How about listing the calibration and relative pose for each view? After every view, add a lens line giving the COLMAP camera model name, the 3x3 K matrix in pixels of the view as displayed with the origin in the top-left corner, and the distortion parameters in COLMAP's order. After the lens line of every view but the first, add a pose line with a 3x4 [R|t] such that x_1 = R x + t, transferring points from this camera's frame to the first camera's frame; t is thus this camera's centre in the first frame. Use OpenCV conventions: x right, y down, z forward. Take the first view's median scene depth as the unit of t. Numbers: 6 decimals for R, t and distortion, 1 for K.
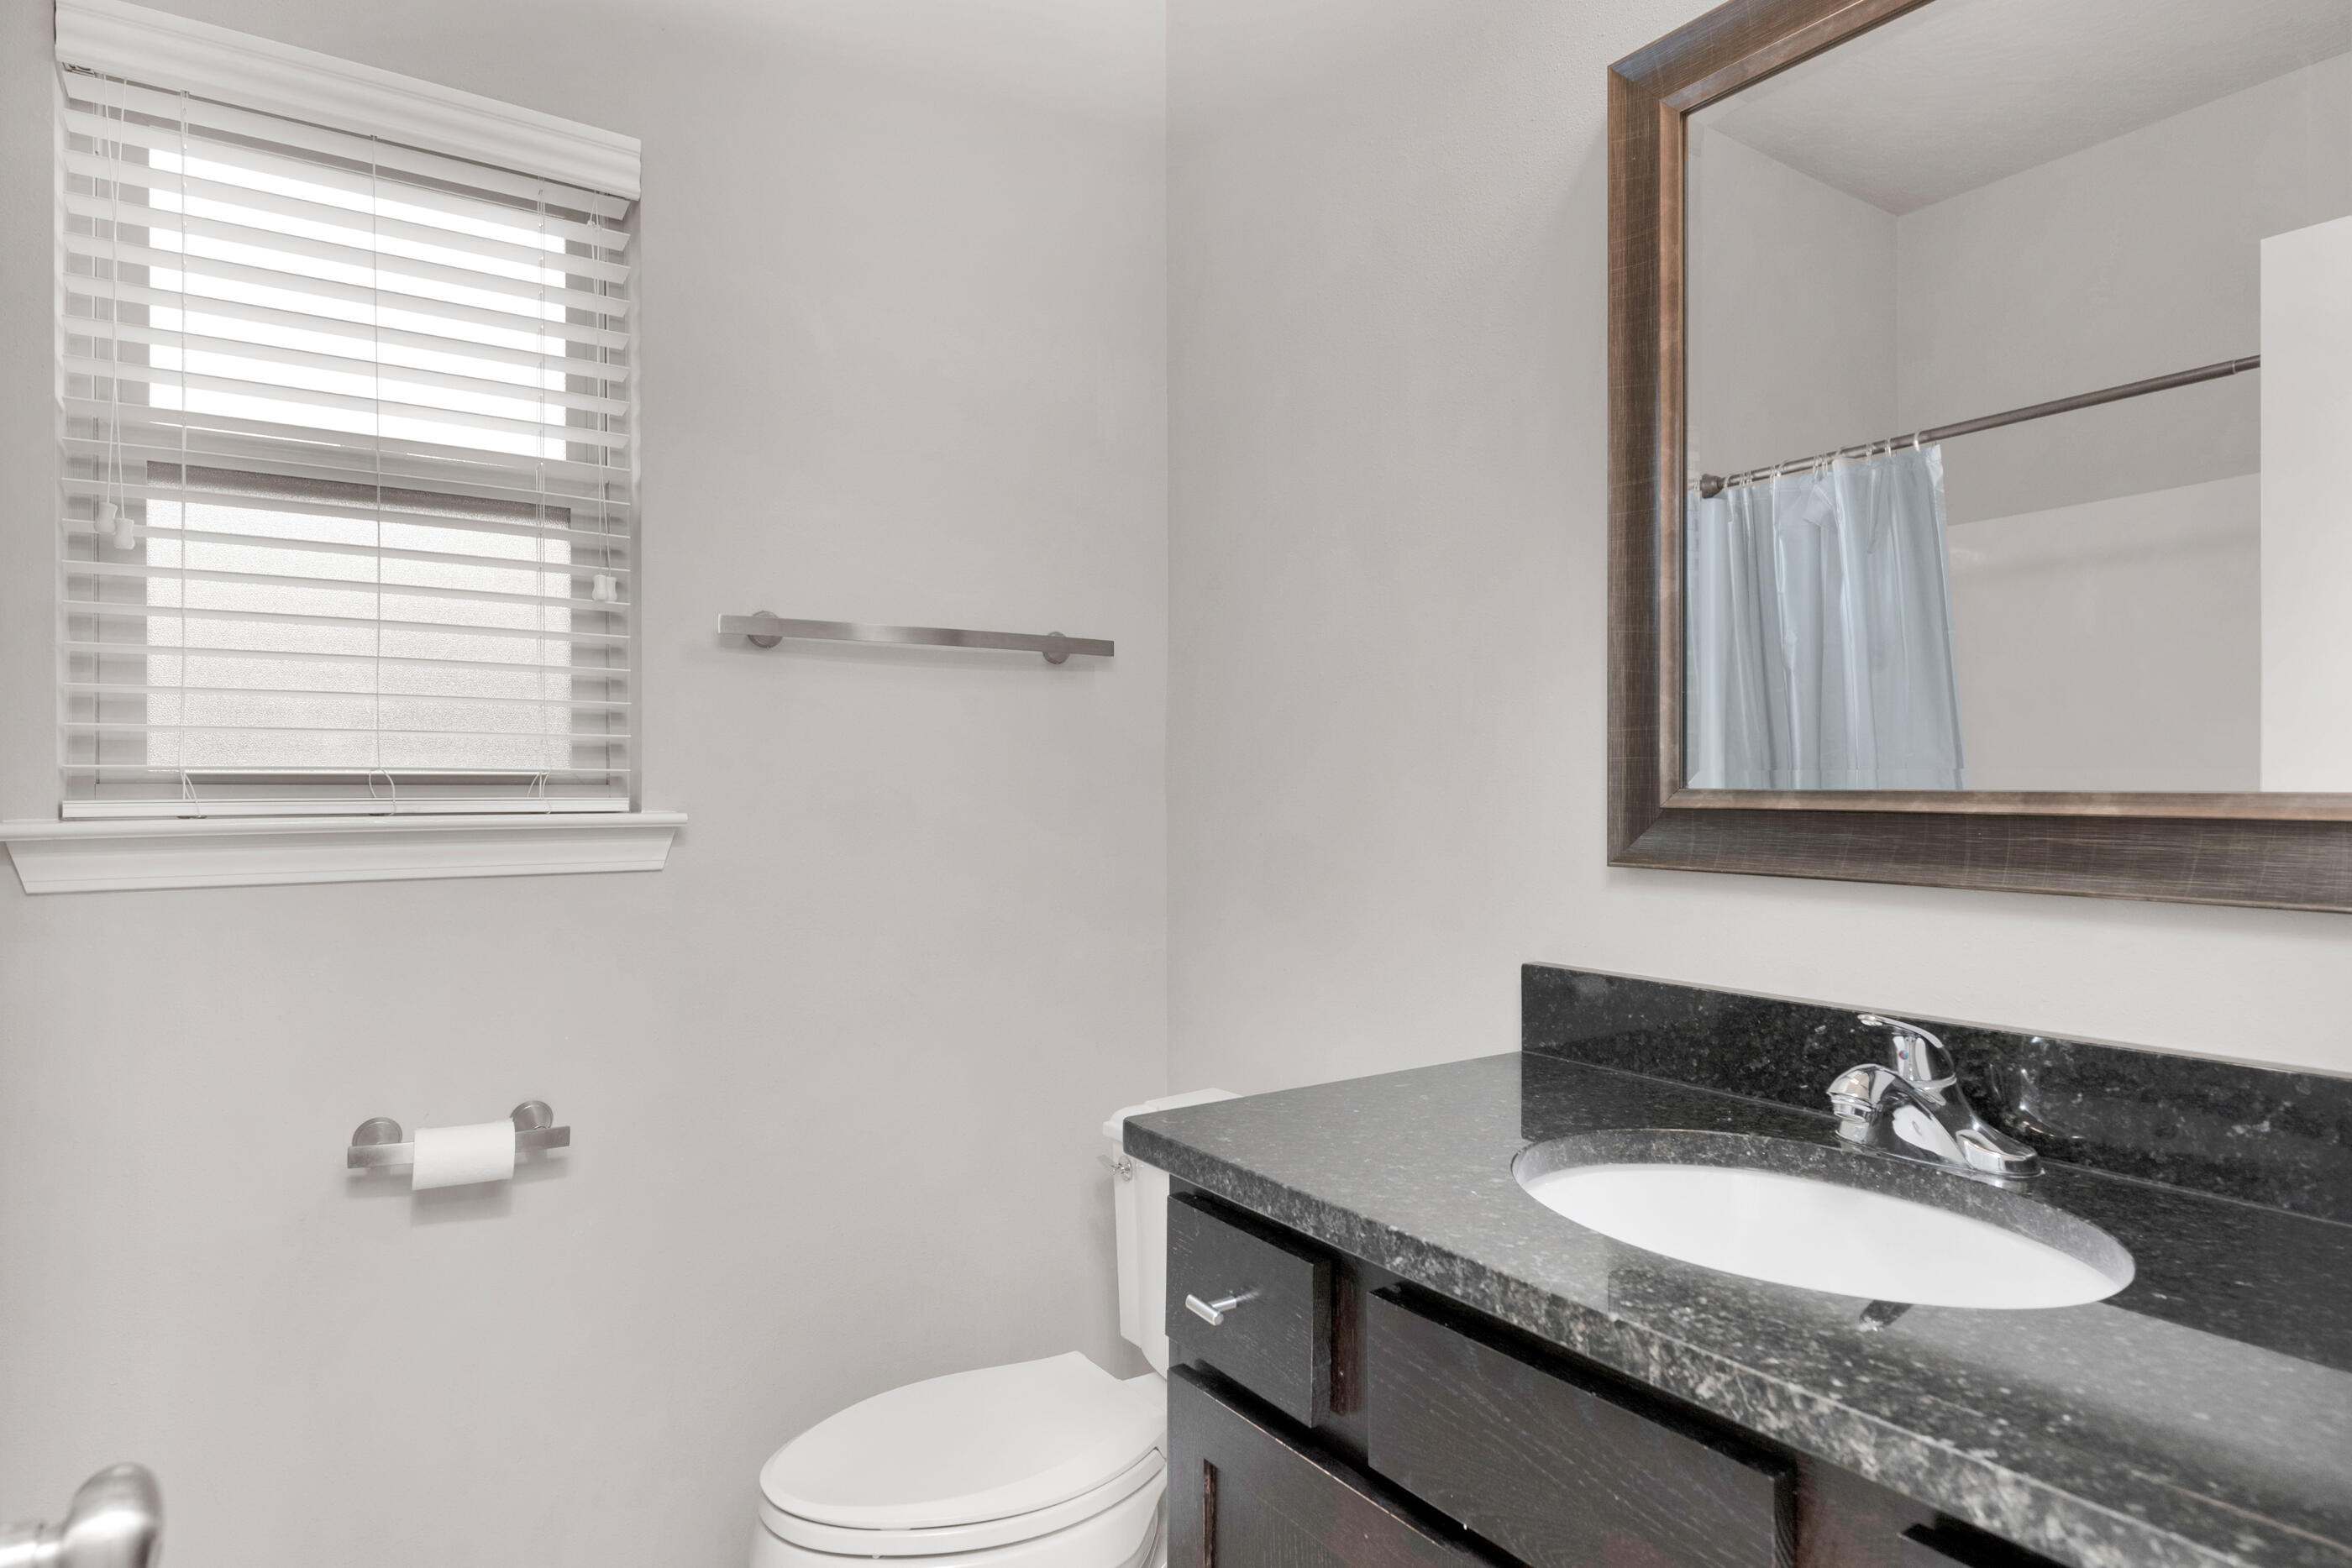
lens RADIAL K [[1248.7, 0, 1171.1], [0, 1248.7, 788.8], [0, 0, 1]] dist [-0.003611, -0.006300]
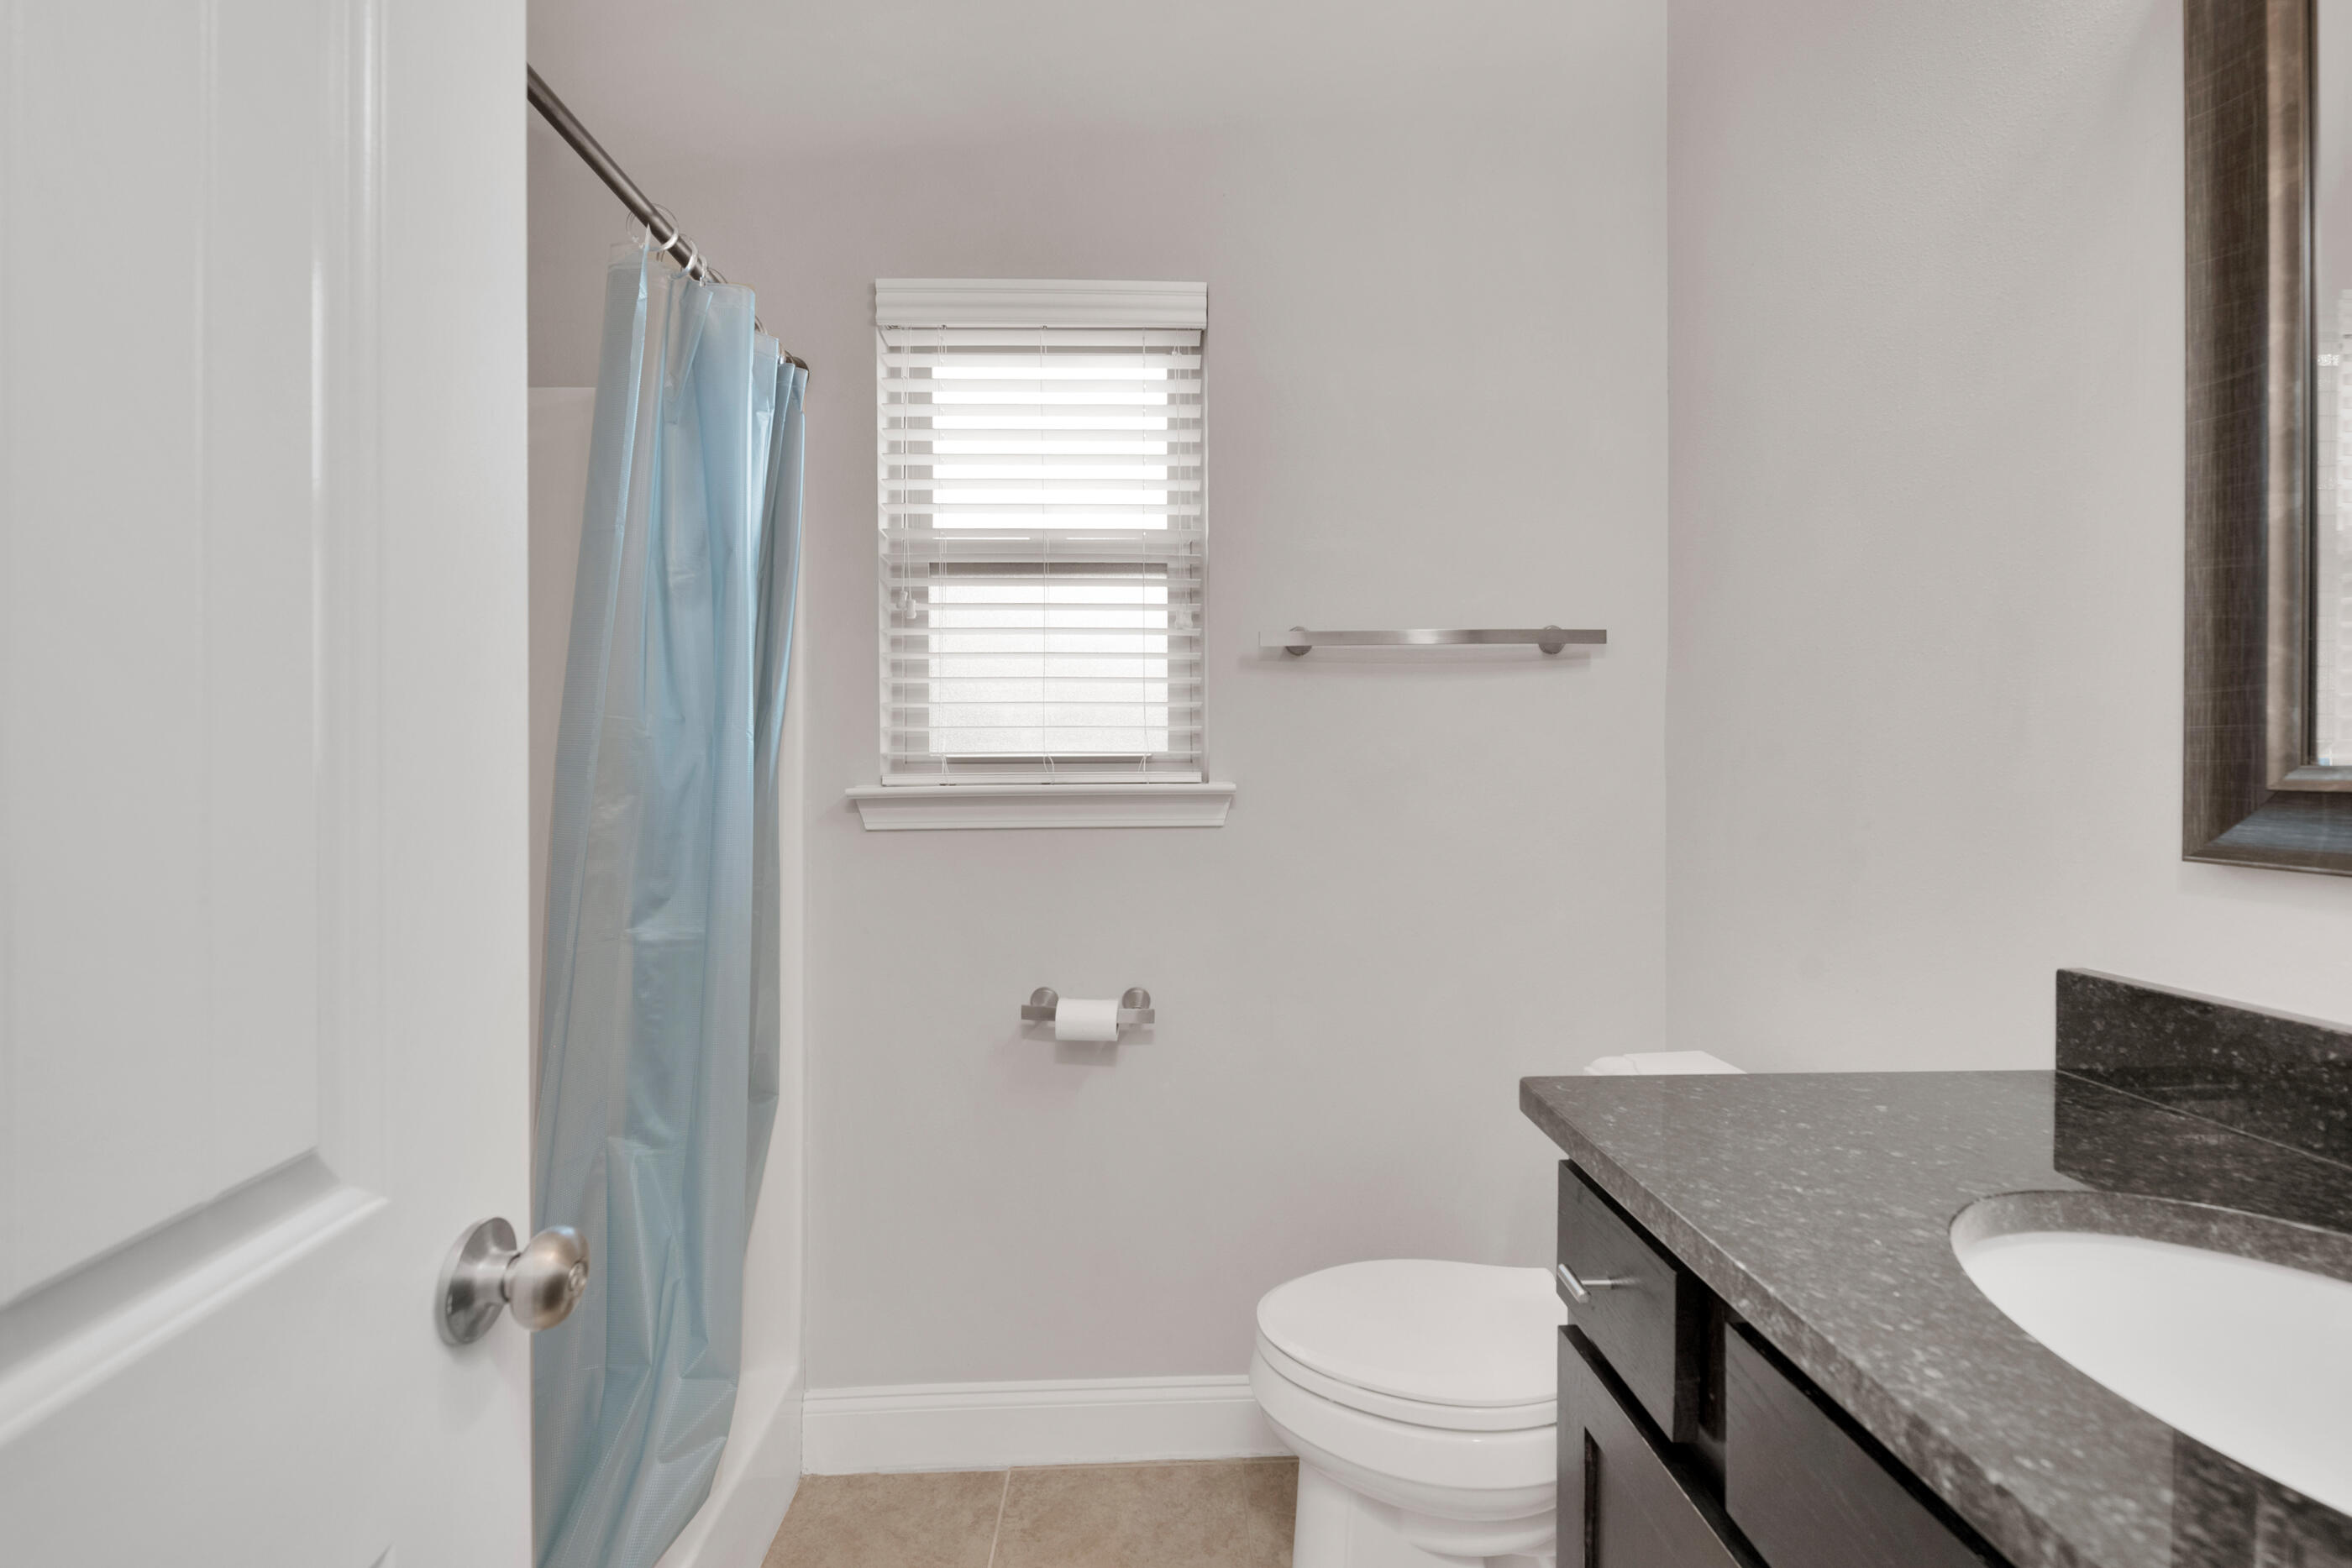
lens RADIAL K [[957.6, 0, 1179.4], [0, 957.6, 773.6], [0, 0, 1]] dist [-0.009962, -0.001540]
pose [[0.846835, 0.002279, -0.531851, 0.119331], [0.003779, 0.999940, 0.010301, -0.003090], [0.531842, -0.010733, 0.846776, 0.131449]]
